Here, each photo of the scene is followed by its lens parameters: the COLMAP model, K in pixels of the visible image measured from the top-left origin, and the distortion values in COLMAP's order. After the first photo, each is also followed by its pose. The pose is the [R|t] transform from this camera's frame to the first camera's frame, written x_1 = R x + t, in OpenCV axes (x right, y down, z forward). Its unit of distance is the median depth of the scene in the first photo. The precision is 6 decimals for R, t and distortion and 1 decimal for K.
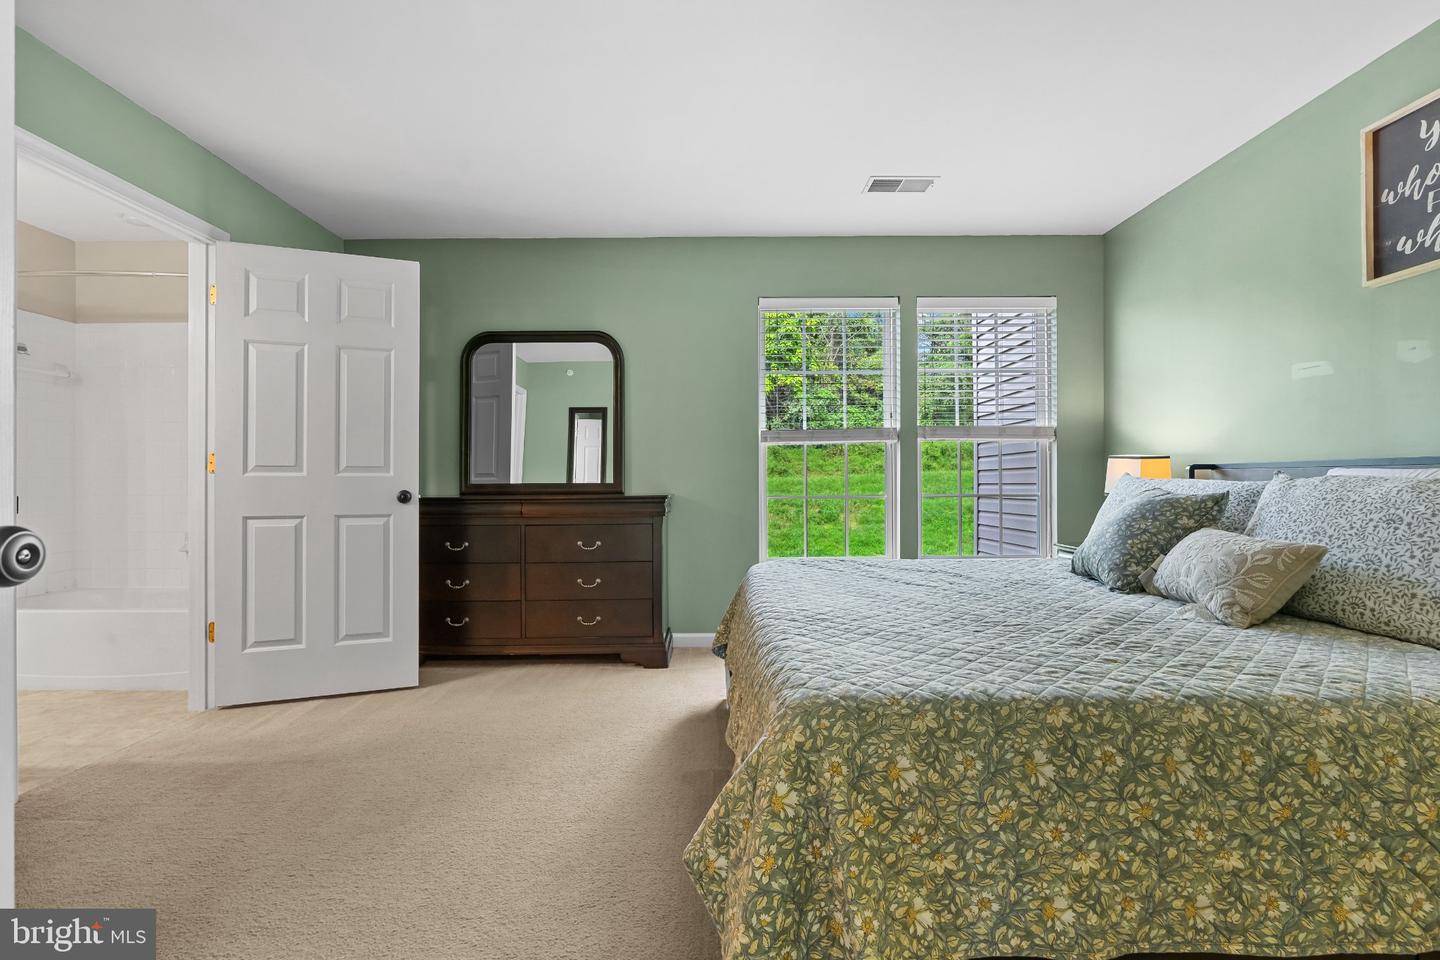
lens RADIAL K [[648.8, 0, 709.1], [0, 648.8, 477.4], [0, 0, 1]] dist [-0.012488, 0.004605]
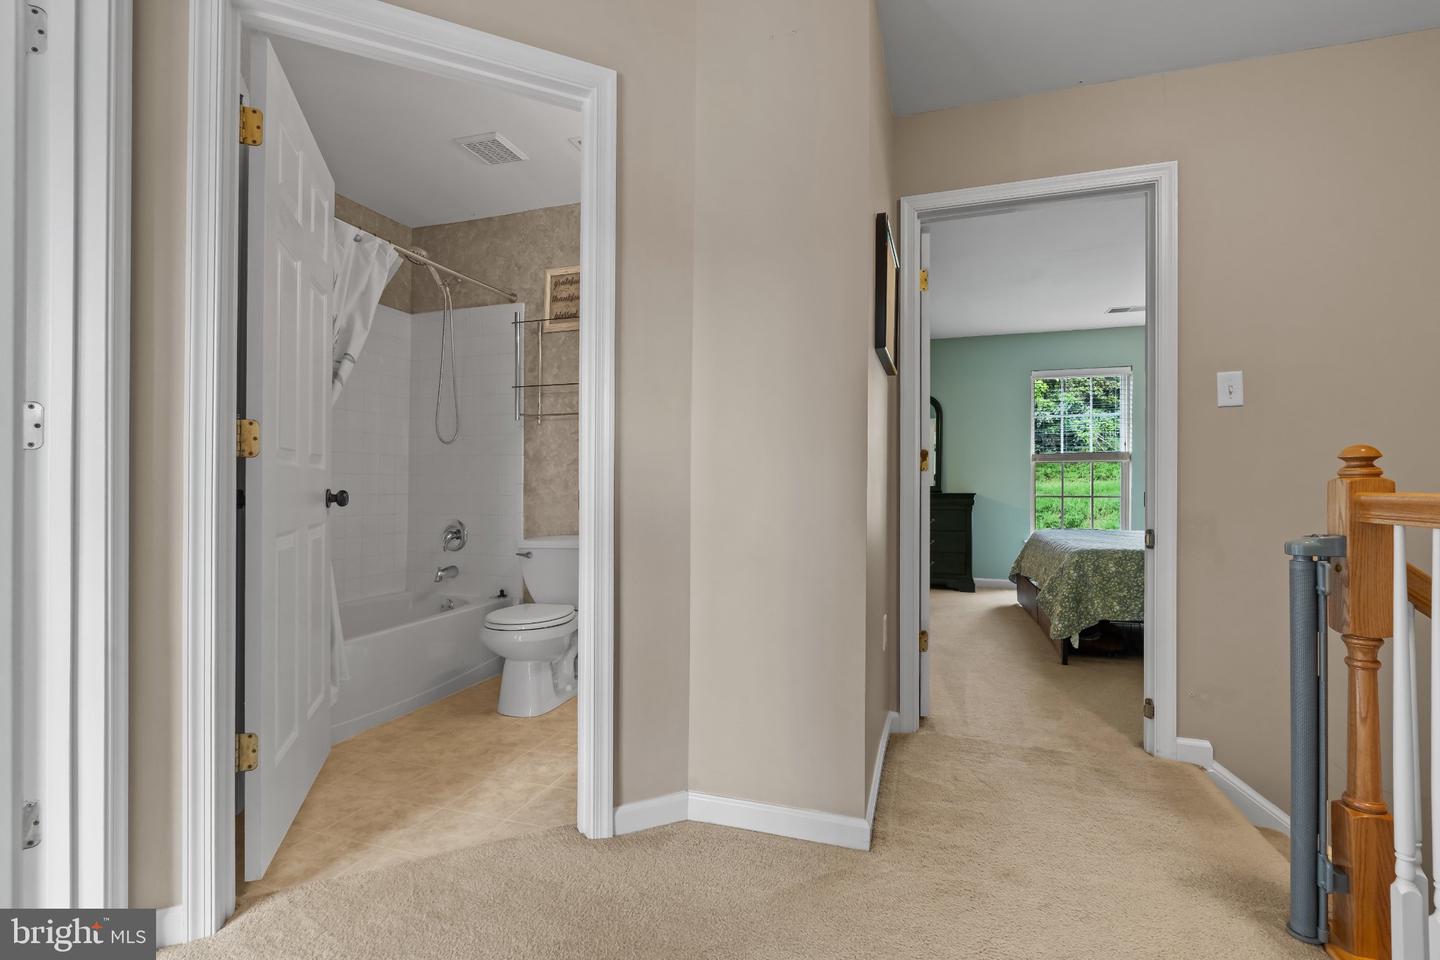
lens RADIAL K [[648.8, 0, 707.9], [0, 648.8, 479.1], [0, 0, 1]] dist [-0.012488, 0.004605]
pose [[0.947060, 0.005251, -0.321014, -0.649736], [-0.005689, 0.999984, -0.000429, -0.015124], [0.321007, 0.002232, 0.947074, -3.035647]]
